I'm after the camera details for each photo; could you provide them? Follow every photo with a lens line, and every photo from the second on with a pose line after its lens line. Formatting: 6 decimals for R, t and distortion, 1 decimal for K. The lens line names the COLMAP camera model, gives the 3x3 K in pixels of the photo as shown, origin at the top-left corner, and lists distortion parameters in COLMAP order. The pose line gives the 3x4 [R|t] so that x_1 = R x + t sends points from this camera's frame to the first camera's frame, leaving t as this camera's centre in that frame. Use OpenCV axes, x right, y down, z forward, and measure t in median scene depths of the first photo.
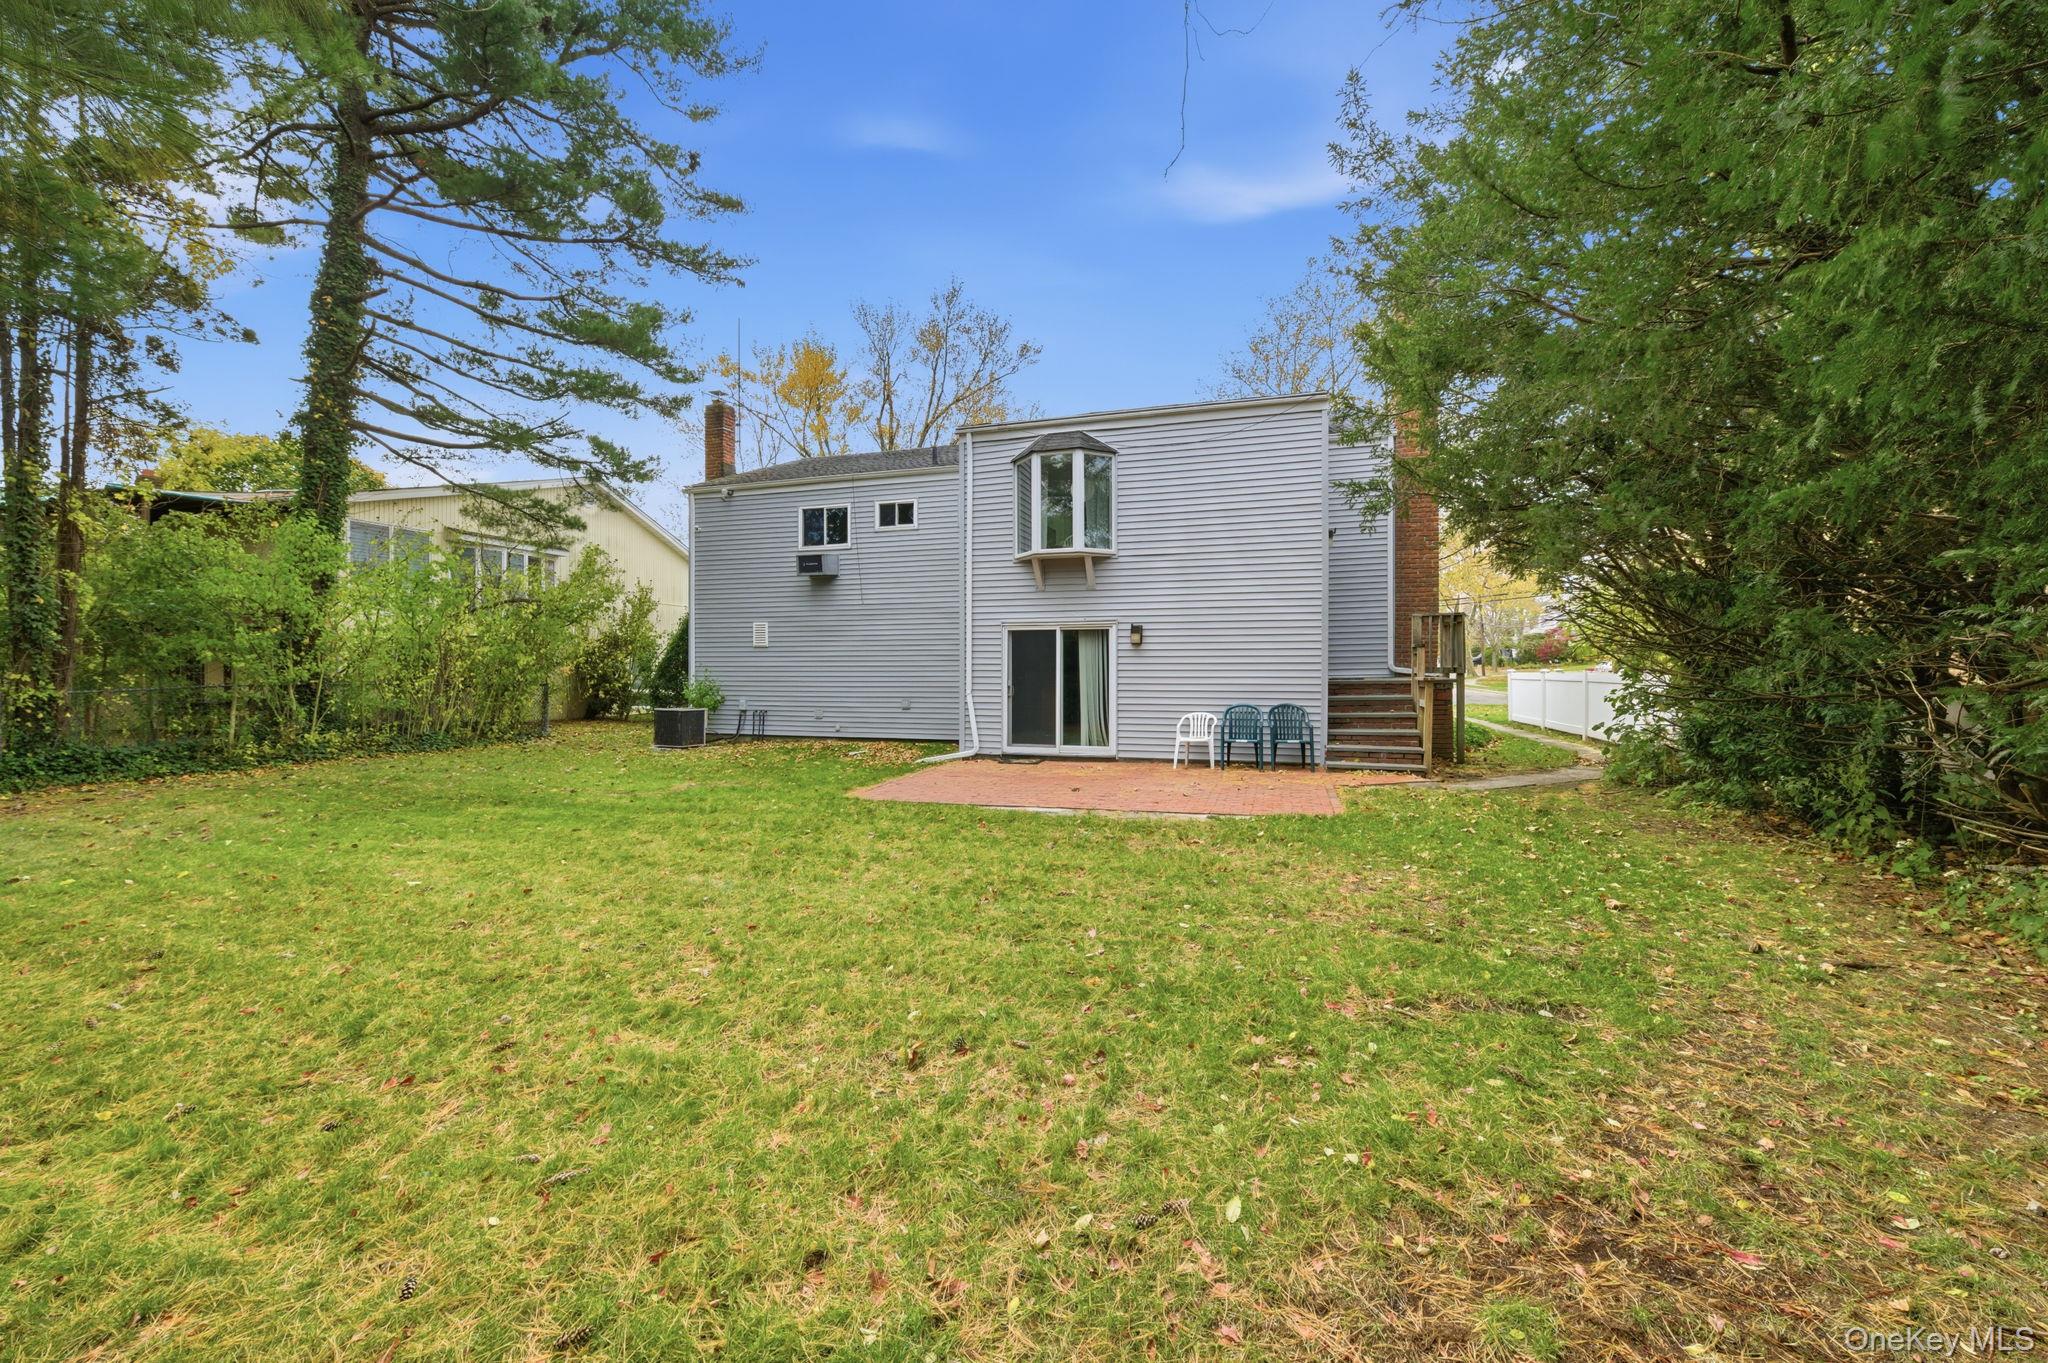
lens RADIAL K [[807.6, 0, 1031.0], [0, 807.6, 664.3], [0, 0, 1]] dist [-0.001493, -0.000139]
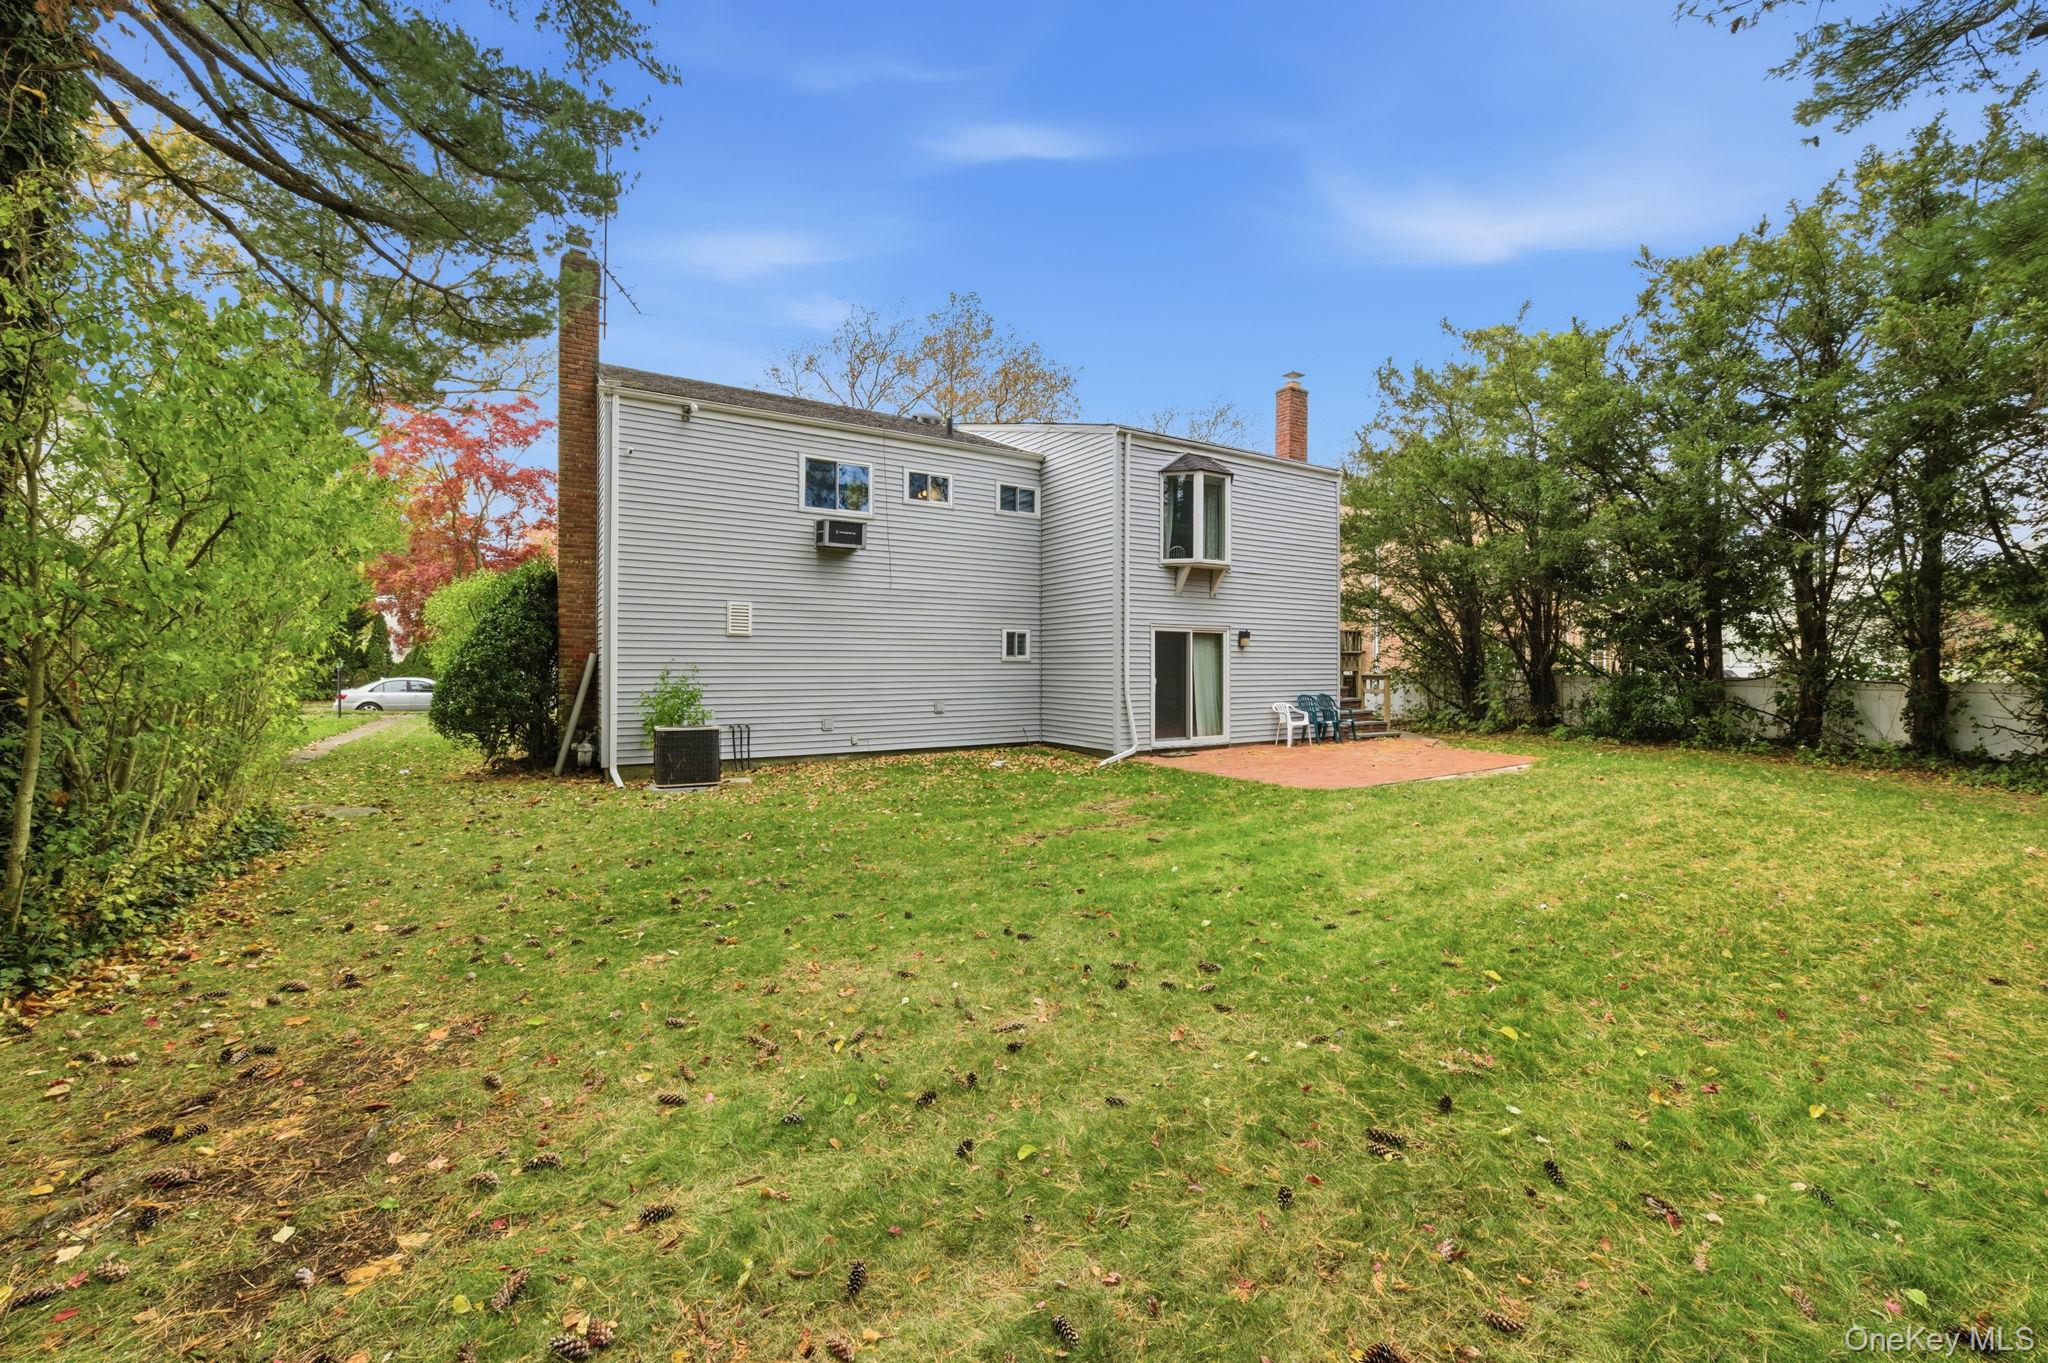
lens RADIAL K [[807.6, 0, 1031.0], [0, 807.6, 664.3], [0, 0, 1]] dist [-0.001493, -0.000139]
pose [[0.652703, -0.001936, 0.757611, -0.936070], [-0.009463, 0.999898, 0.010708, -0.008817], [-0.757555, -0.014158, 0.652618, 0.438236]]
